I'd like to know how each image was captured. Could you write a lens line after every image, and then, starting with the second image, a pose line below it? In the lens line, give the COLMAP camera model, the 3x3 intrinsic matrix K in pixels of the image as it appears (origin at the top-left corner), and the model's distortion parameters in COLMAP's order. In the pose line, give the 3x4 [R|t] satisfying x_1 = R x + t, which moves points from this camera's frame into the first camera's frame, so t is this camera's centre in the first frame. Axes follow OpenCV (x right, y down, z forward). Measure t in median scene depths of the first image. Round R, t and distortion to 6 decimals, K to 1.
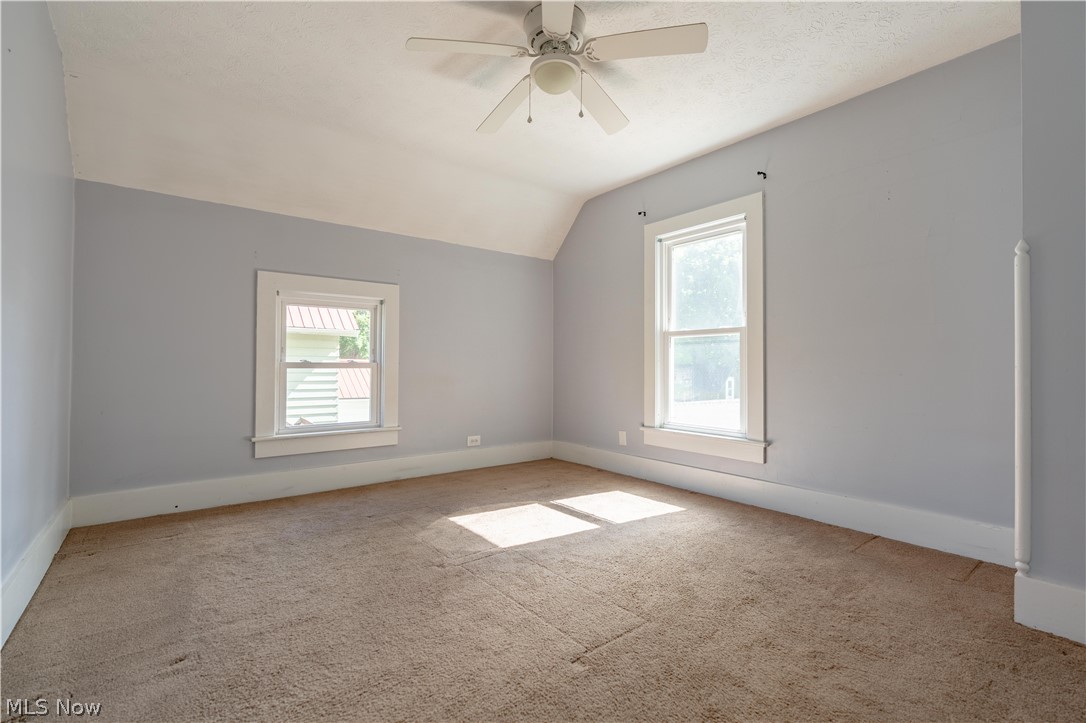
lens RADIAL K [[485.5, 0, 545.7], [0, 485.5, 359.5], [0, 0, 1]] dist [-0.002037, 0.001149]
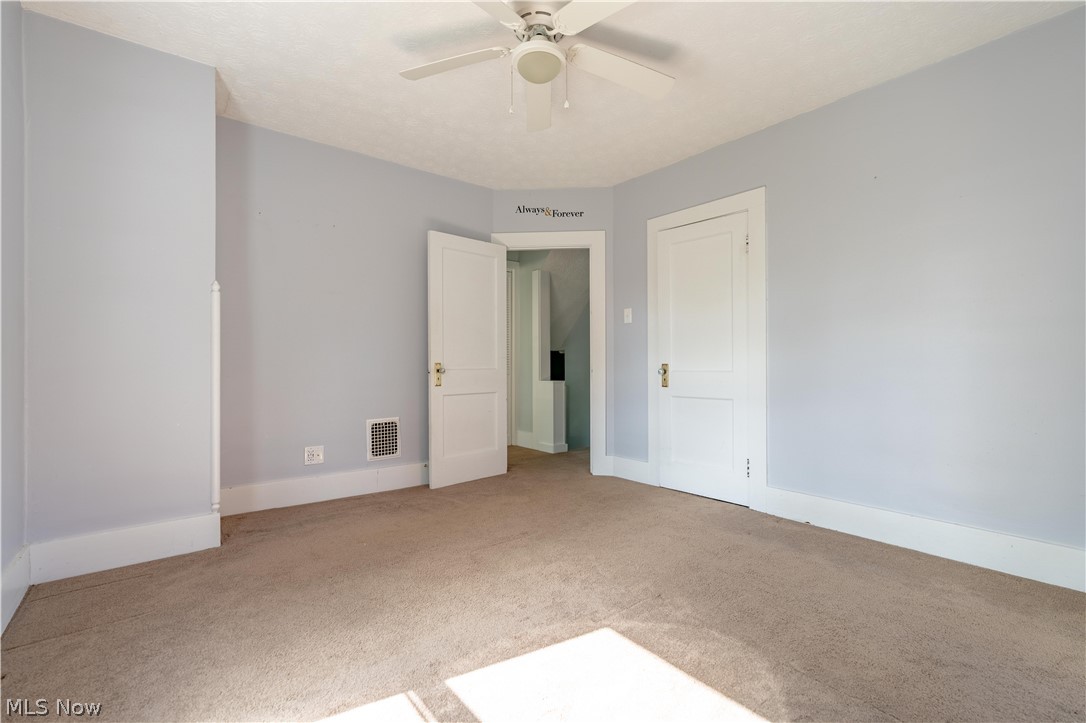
lens RADIAL K [[485.5, 0, 545.7], [0, 485.5, 359.5], [0, 0, 1]] dist [-0.002037, 0.001149]
pose [[-0.999980, -0.003589, -0.005249, 0.009149], [-0.003497, 0.999840, -0.017542, 0.005612], [0.005311, -0.017523, -0.999832, 1.472257]]
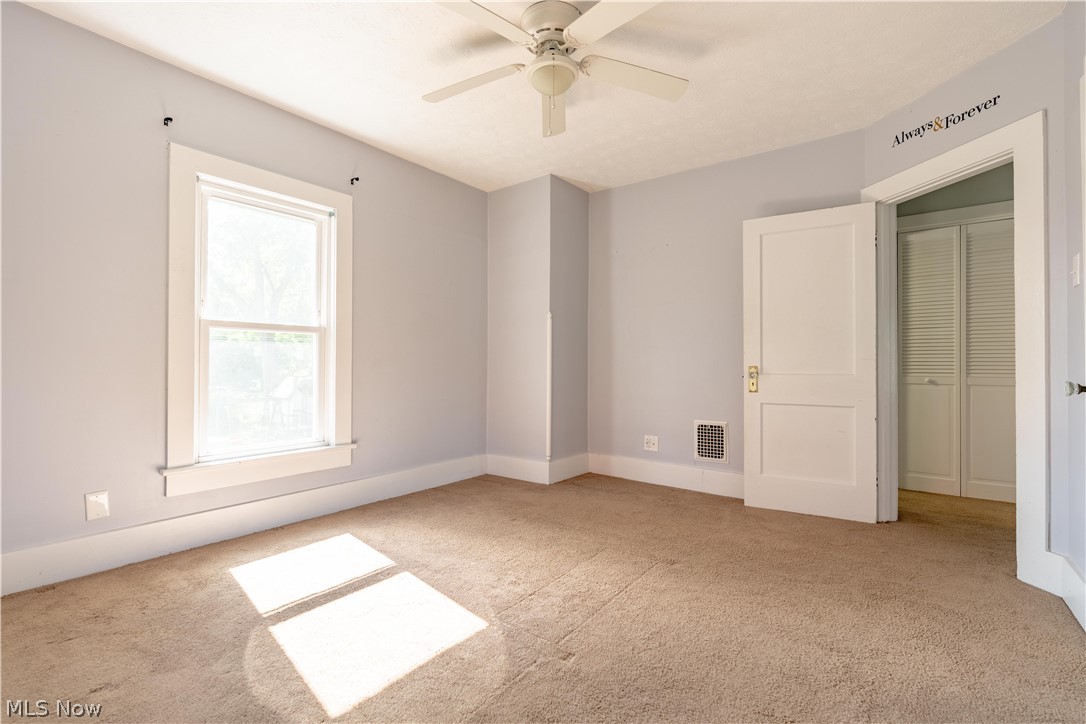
lens RADIAL K [[485.5, 0, 545.7], [0, 485.5, 360.0], [0, 0, 1]] dist [-0.002037, 0.001149]
pose [[-0.251699, 0.003958, 0.967797, -0.698136], [-0.017309, 0.999813, -0.008591, -0.003297], [-0.967651, -0.018914, -0.251584, 0.946741]]
